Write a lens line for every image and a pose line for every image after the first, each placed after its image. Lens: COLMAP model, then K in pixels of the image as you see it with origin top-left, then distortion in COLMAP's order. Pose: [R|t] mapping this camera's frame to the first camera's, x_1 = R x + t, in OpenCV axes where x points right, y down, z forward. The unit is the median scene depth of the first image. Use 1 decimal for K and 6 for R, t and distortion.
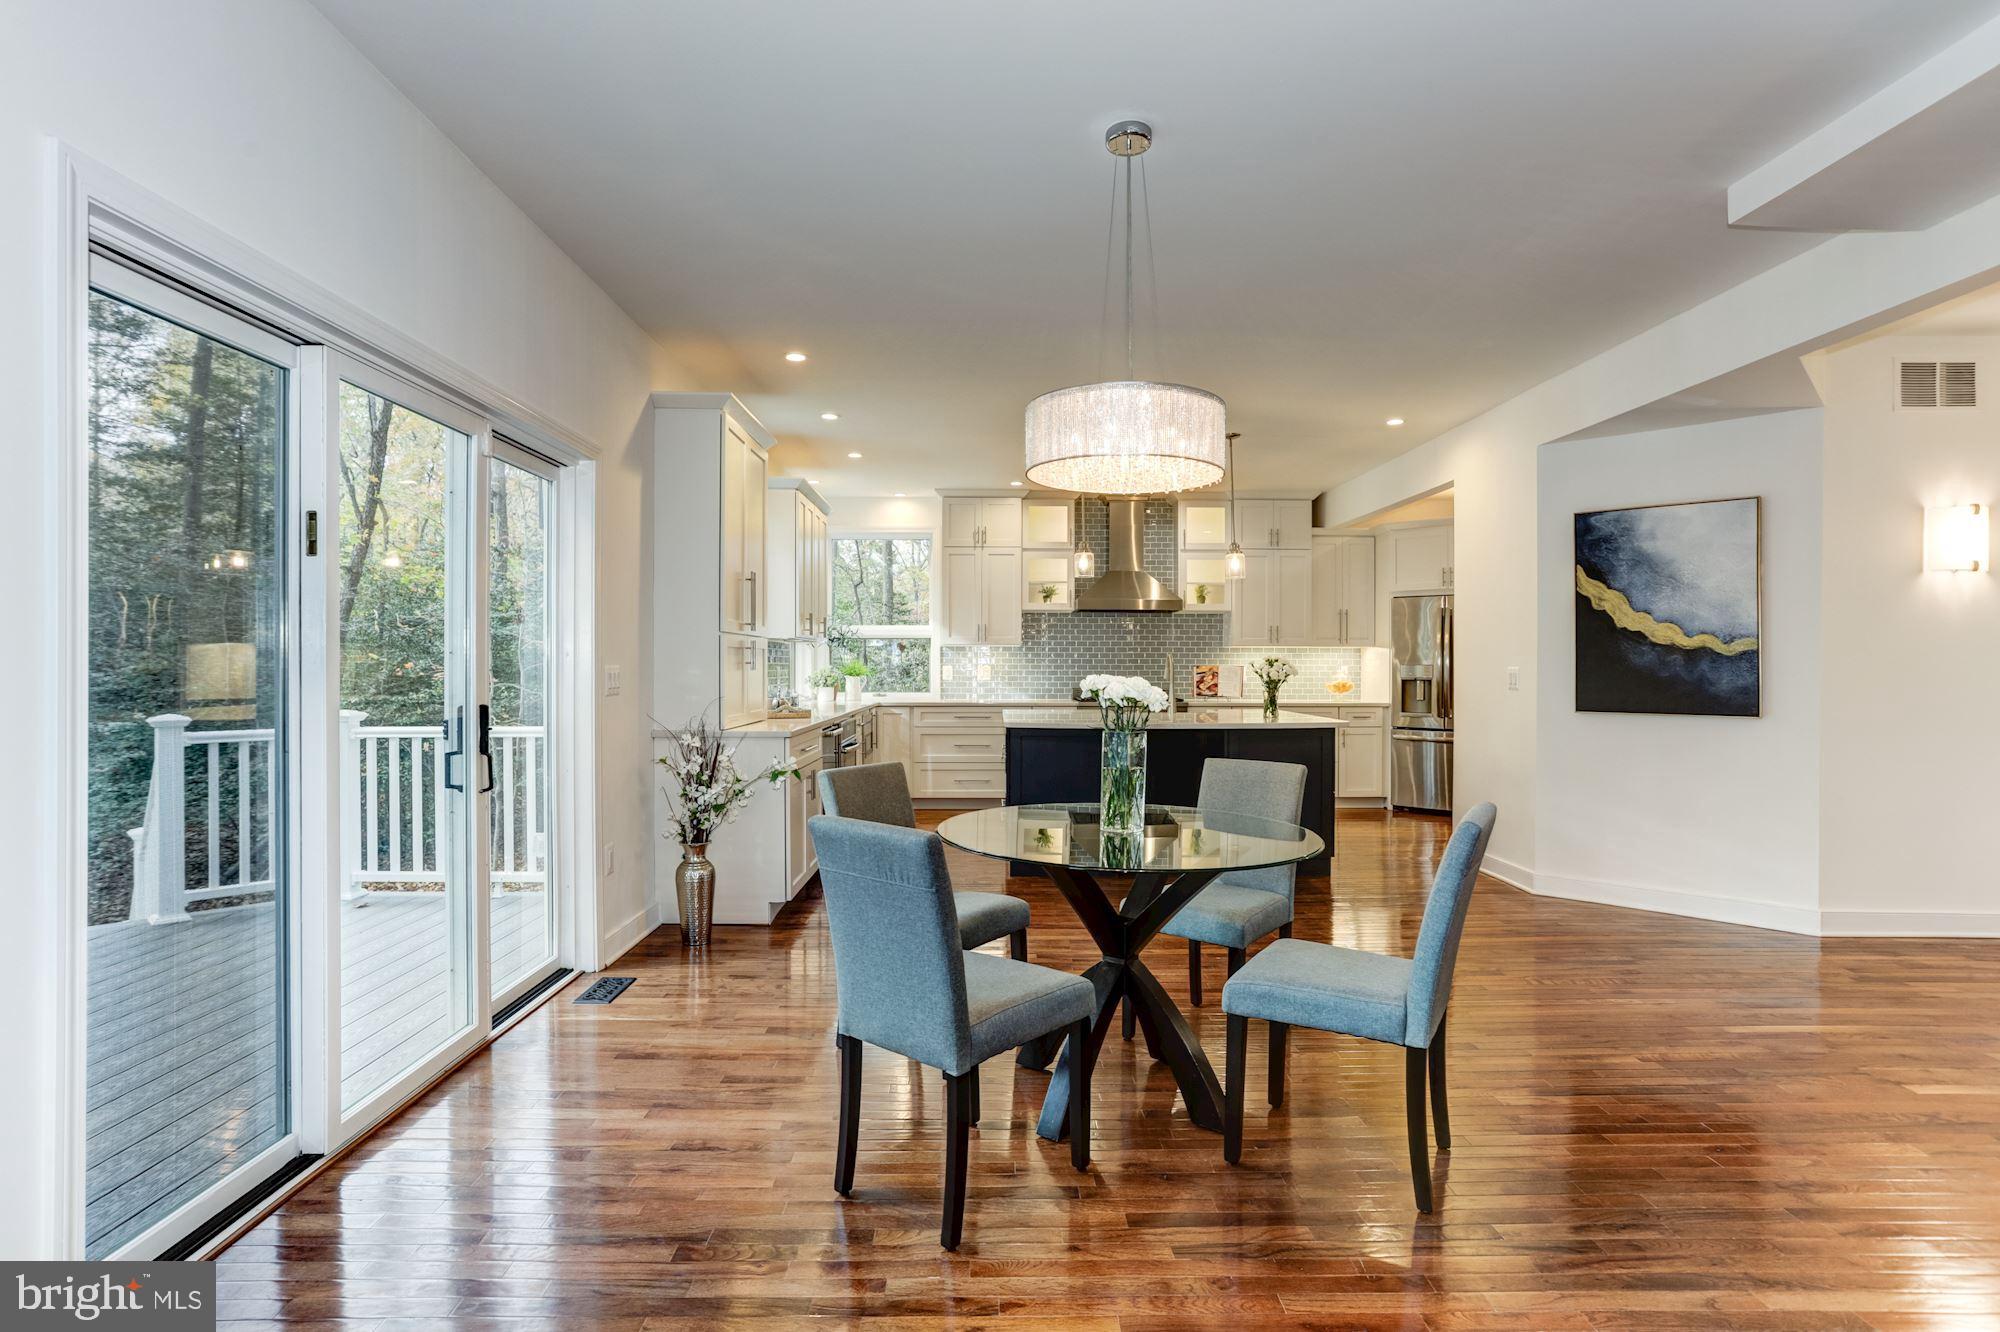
lens RADIAL K [[988.6, 0, 1000.4], [0, 988.6, 663.6], [0, 0, 1]] dist [-0.036102, 0.023594]
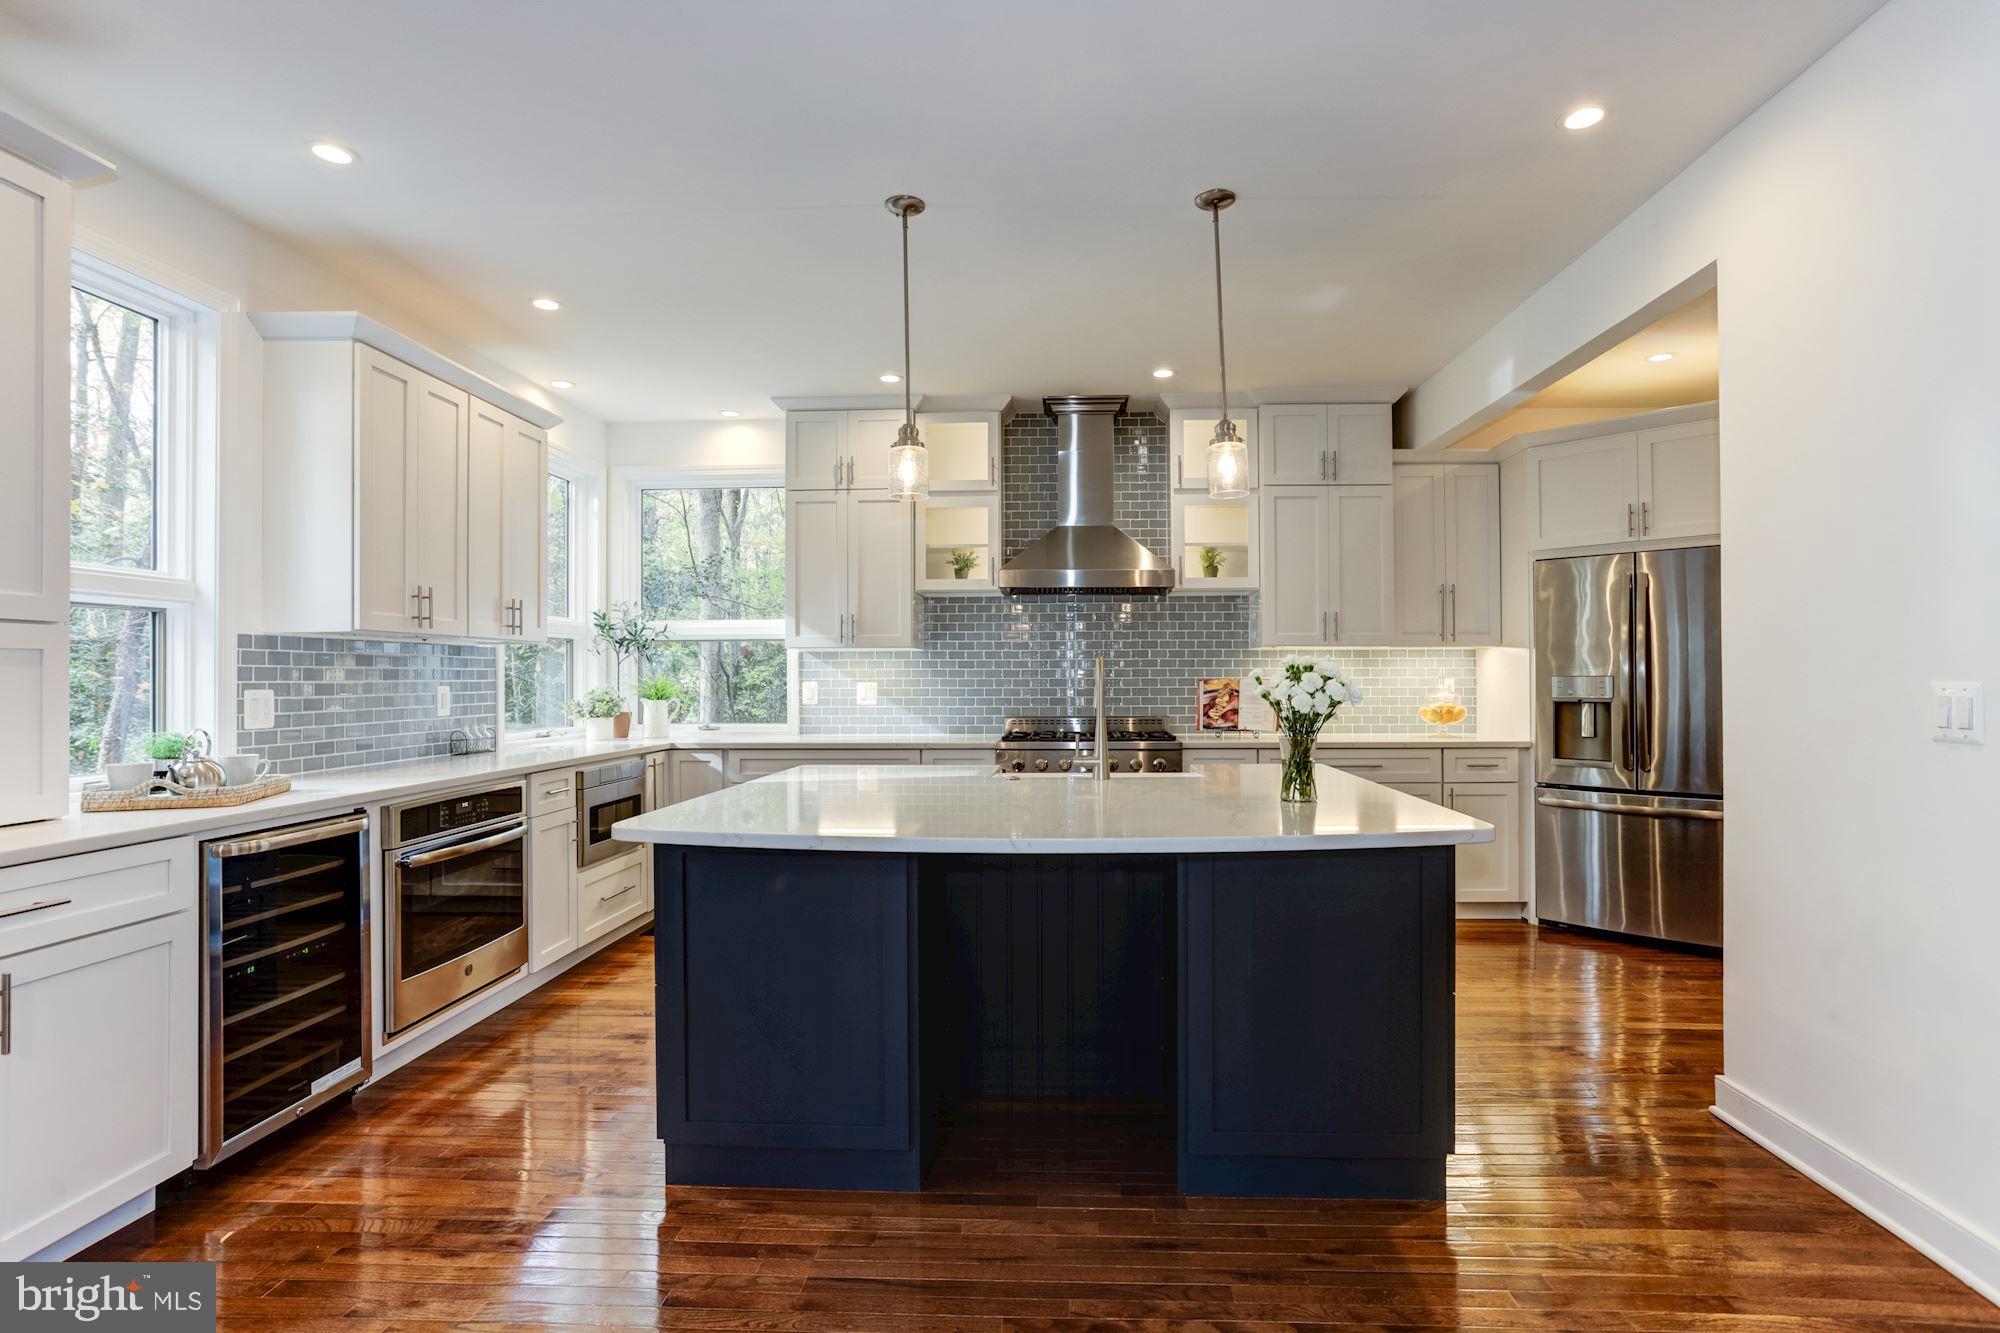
lens RADIAL K [[988.6, 0, 1028.3], [0, 988.6, 666.3], [0, 0, 1]] dist [-0.036102, 0.023594]
pose [[0.998702, -0.007623, -0.050364, 0.123347], [0.007043, 0.999907, -0.011689, 0.000024], [0.050448, 0.011320, 0.998663, 0.390217]]
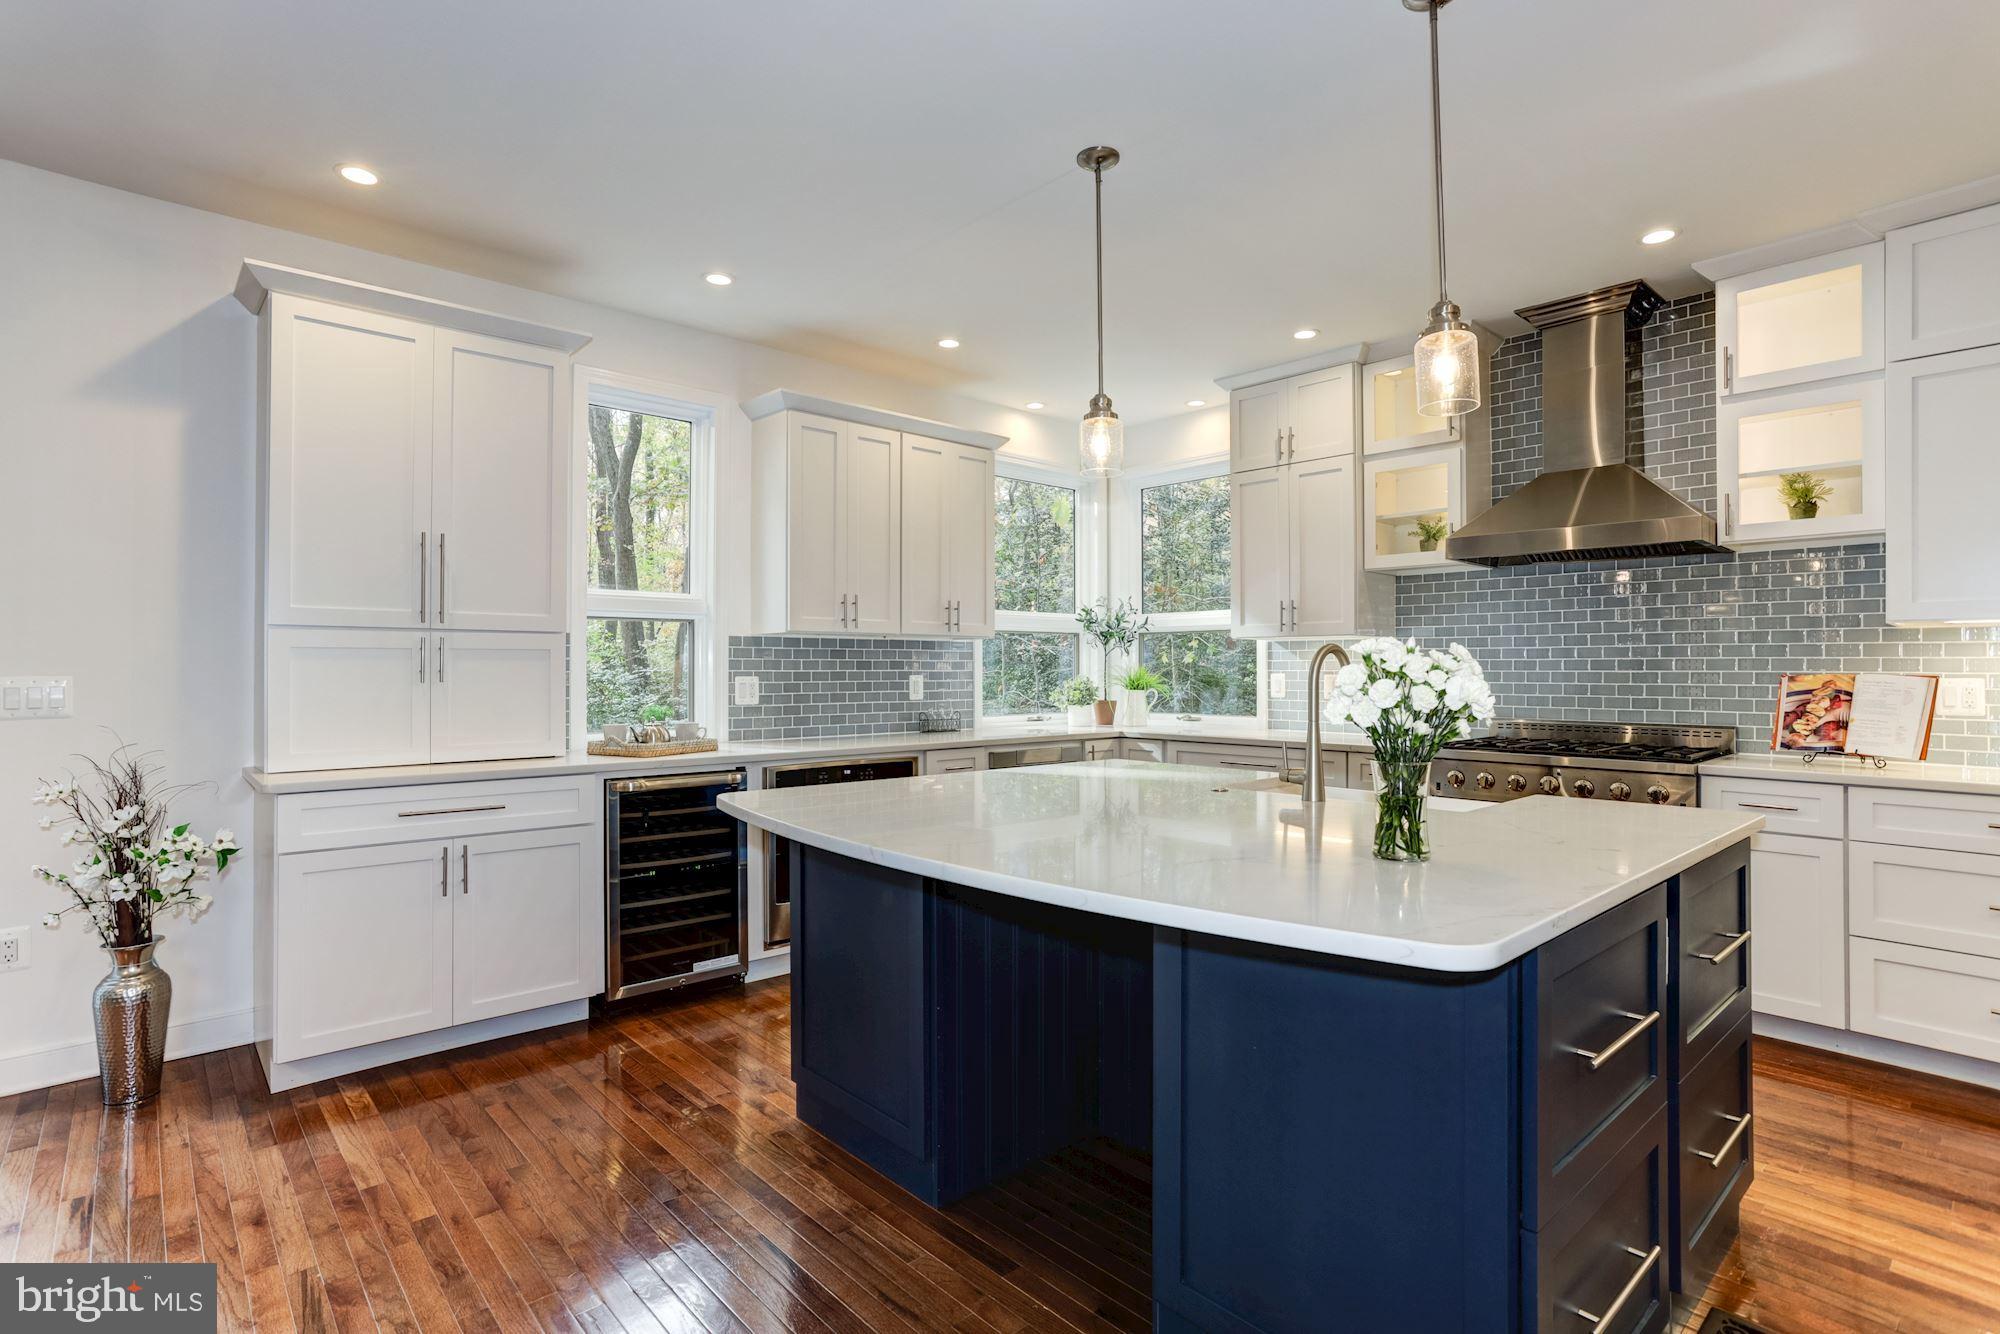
lens RADIAL K [[988.6, 0, 992.9], [0, 988.6, 661.7], [0, 0, 1]] dist [-0.036102, 0.023594]
pose [[0.672009, -0.007745, -0.740503, 0.282384], [0.001284, 0.999956, -0.009293, -0.000137], [0.740542, 0.005295, 0.671989, 0.496257]]
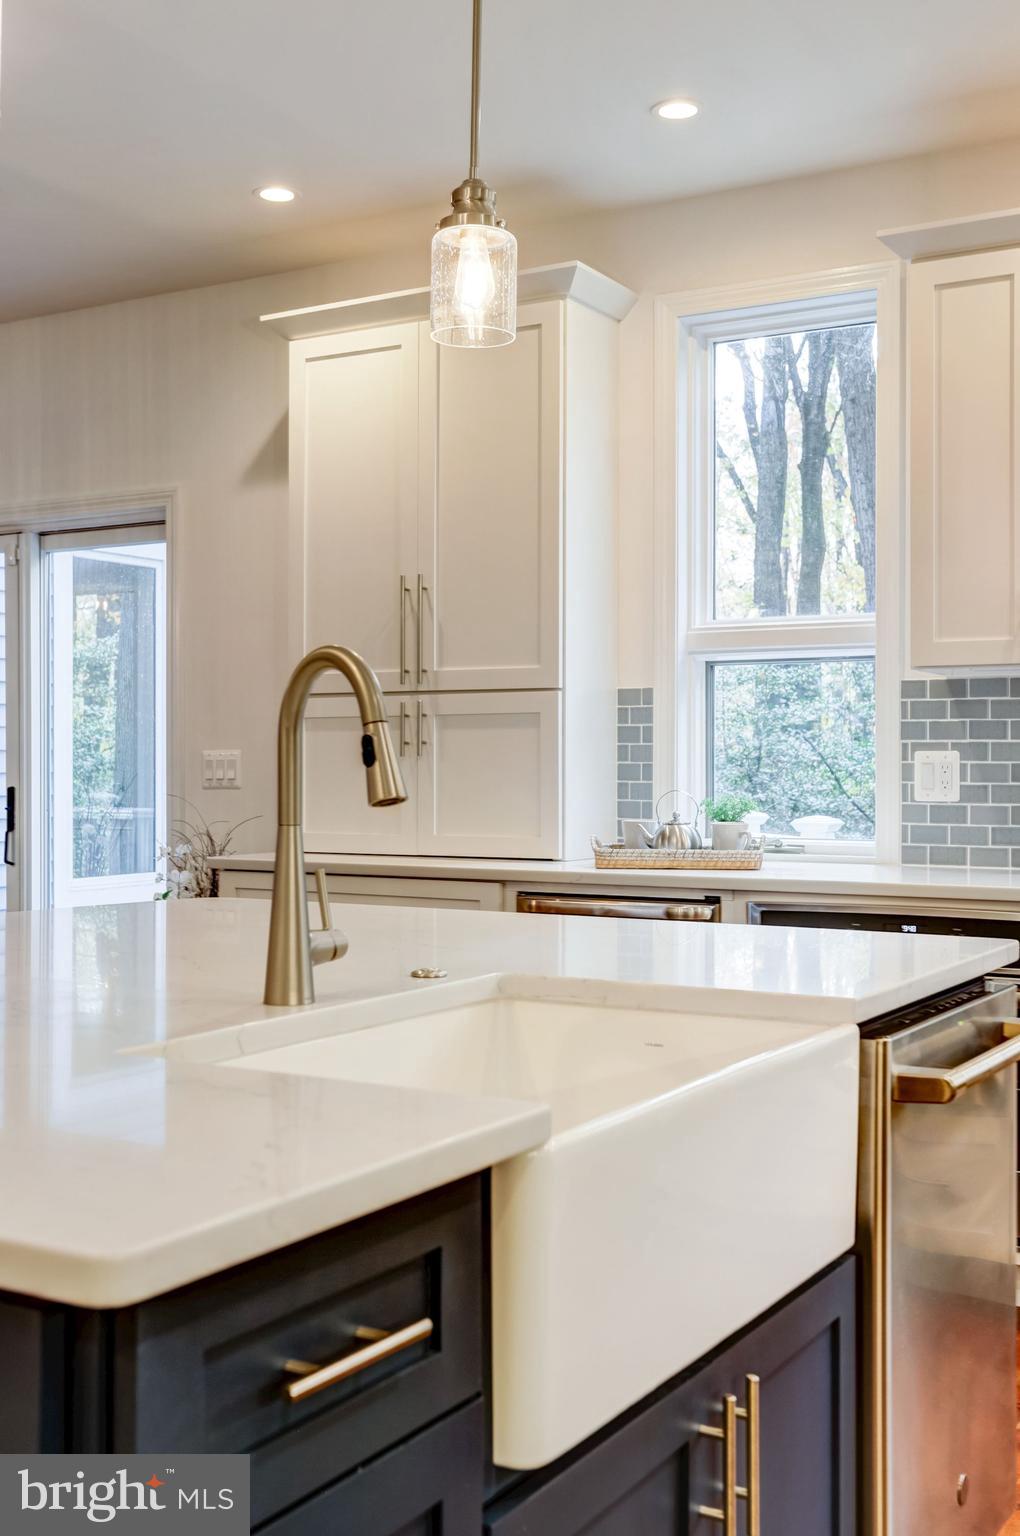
lens RADIAL K [[1697.9, 0, 505.8], [0, 1697.9, 765.5], [0, 0, 1]] dist [-0.019501, 0.000000]
pose [[-0.506255, -0.001375, -0.862383, 0.307223], [-0.000604, 0.999999, -0.001239, 0.007545], [0.862384, -0.000106, -0.506255, 0.894953]]
